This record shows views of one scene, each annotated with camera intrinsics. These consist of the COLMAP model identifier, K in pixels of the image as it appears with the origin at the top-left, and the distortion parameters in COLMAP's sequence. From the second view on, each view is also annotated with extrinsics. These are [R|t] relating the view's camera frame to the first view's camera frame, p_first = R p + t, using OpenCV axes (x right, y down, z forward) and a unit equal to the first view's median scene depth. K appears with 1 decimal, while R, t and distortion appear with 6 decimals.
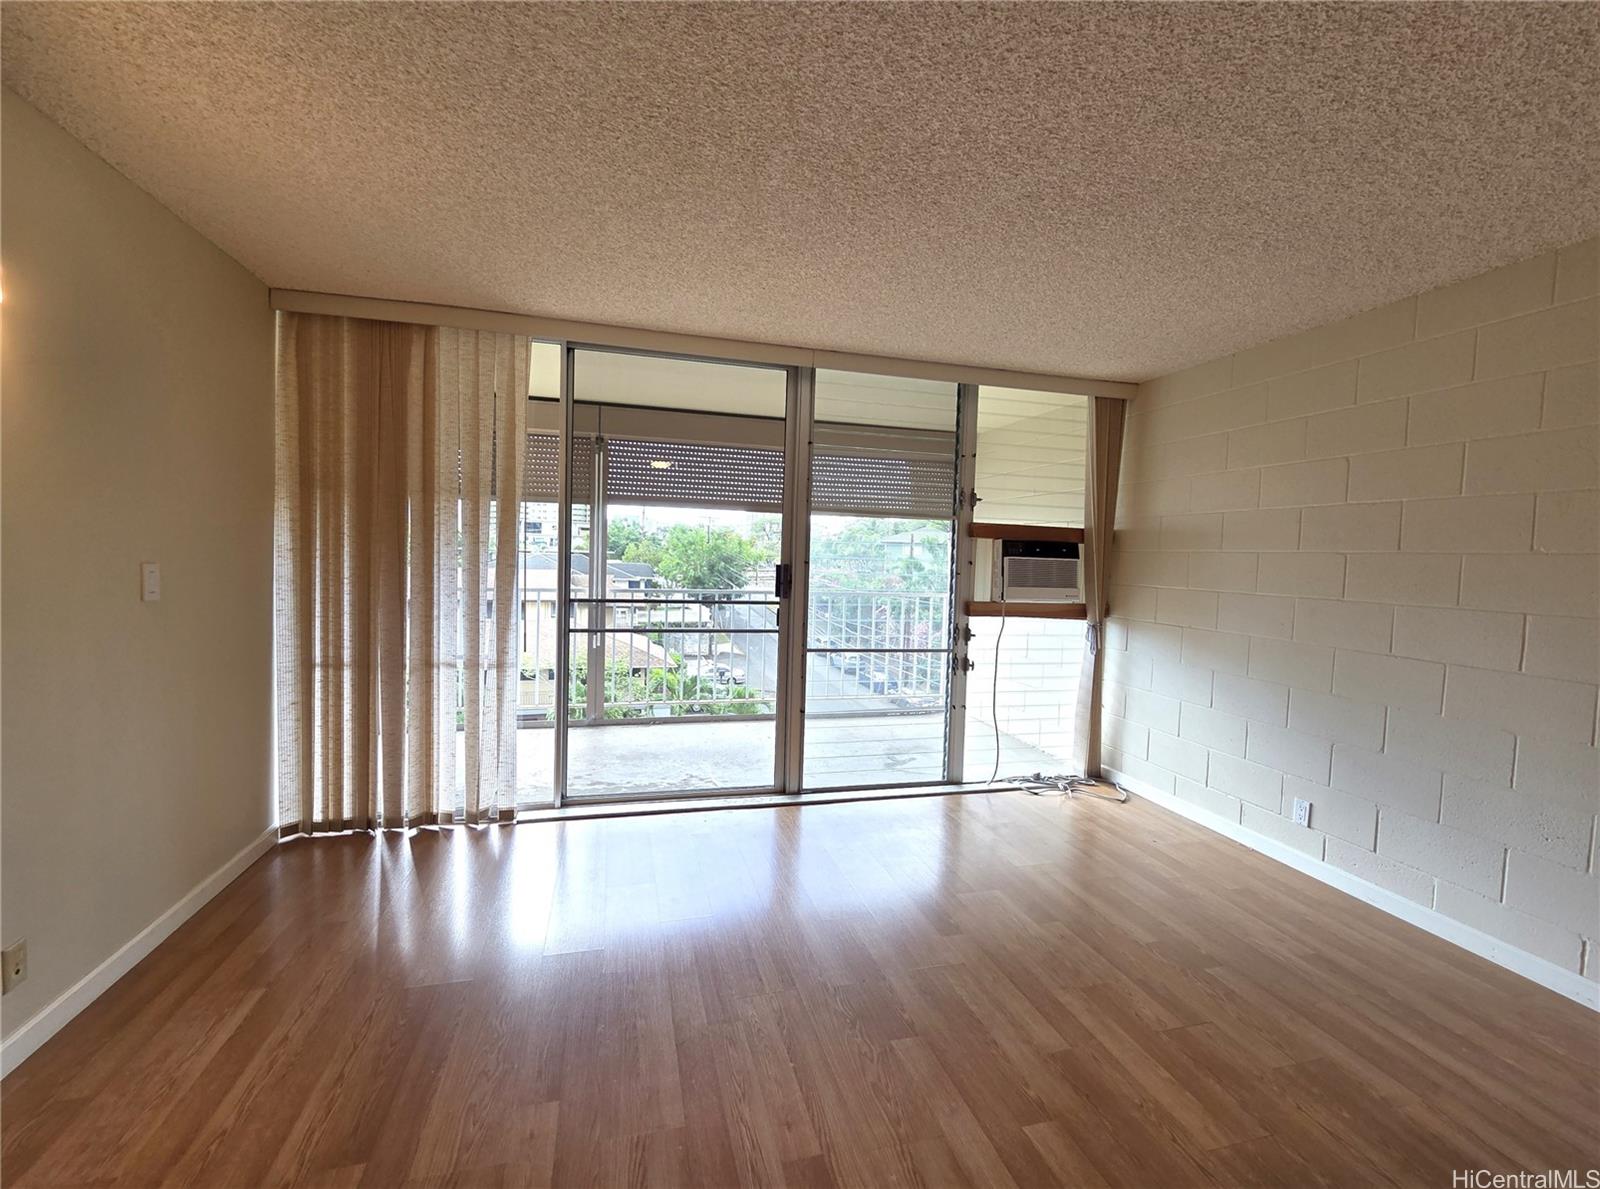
lens RADIAL K [[652.7, 0, 796.4], [0, 652.7, 585.5], [0, 0, 1]] dist [0.001981, 0.000415]
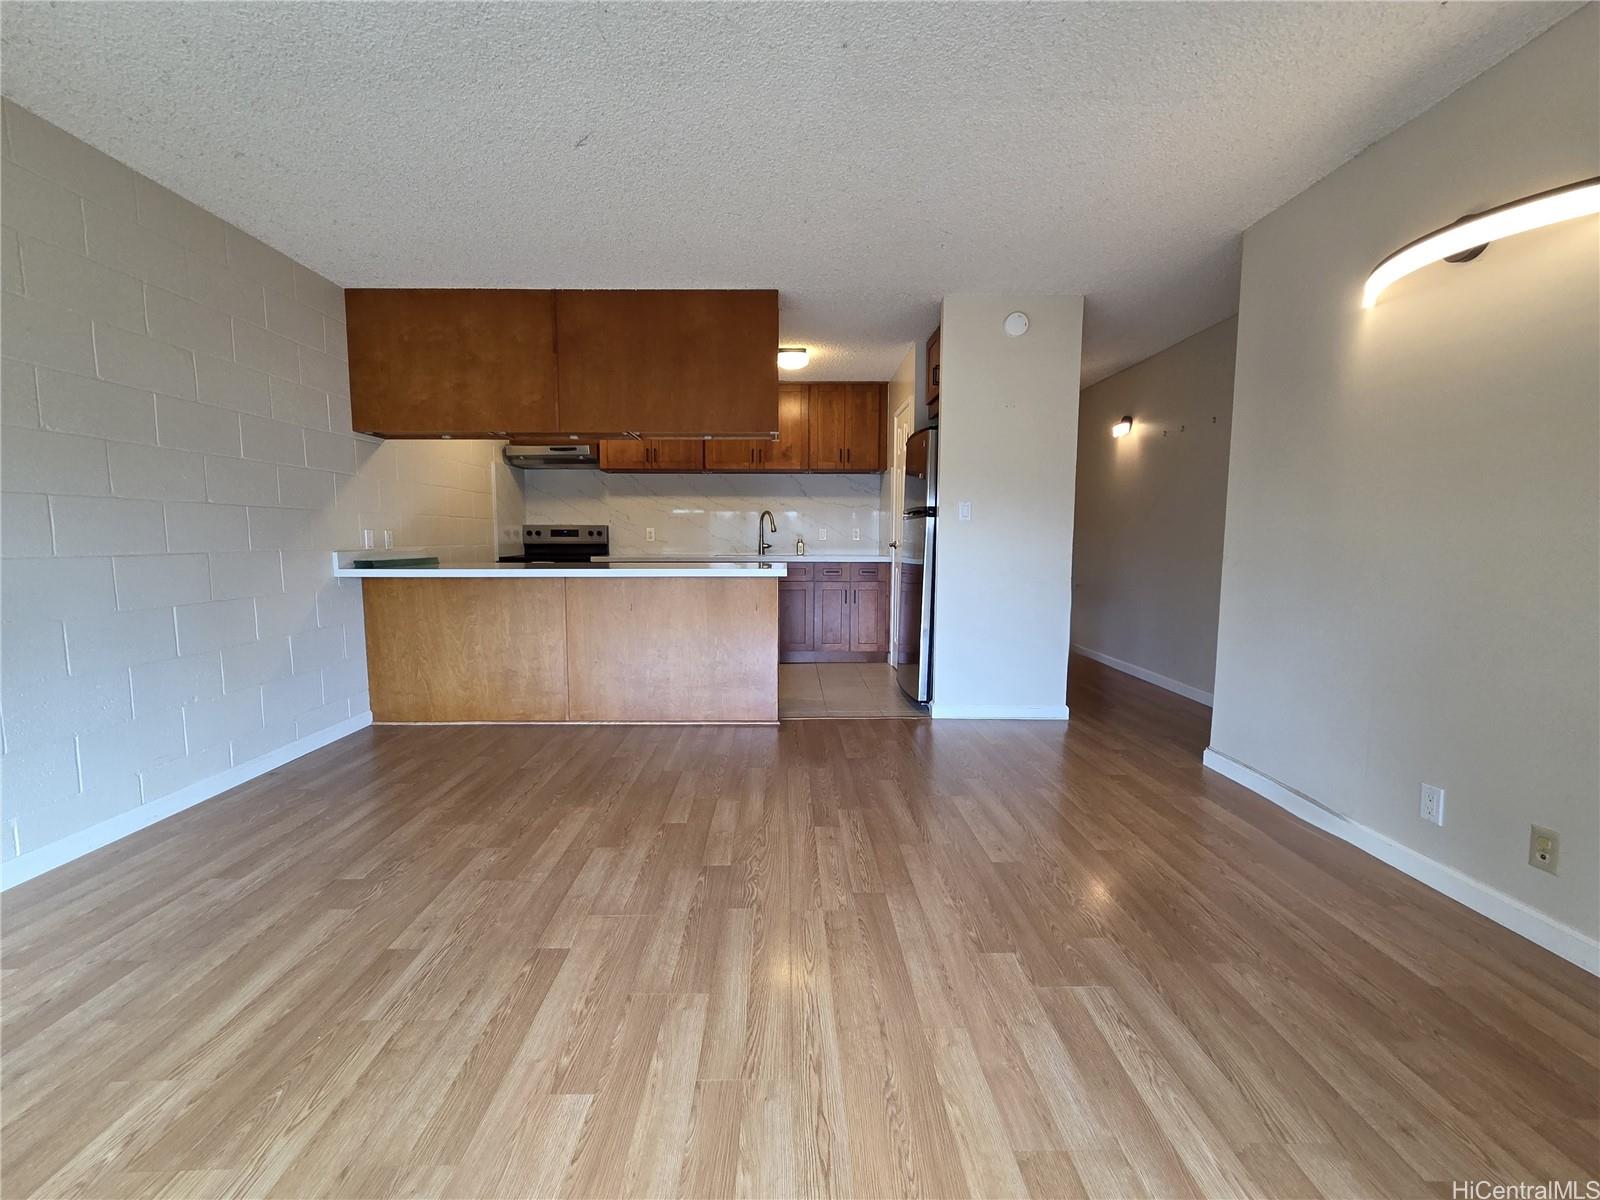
lens RADIAL K [[652.7, 0, 795.2], [0, 652.7, 601.0], [0, 0, 1]] dist [0.001981, 0.000415]
pose [[-0.967062, -0.054958, 0.248535, -0.232174], [-0.016932, 0.988139, 0.152624, 0.038632], [-0.253975, 0.143389, -0.956523, 1.984847]]
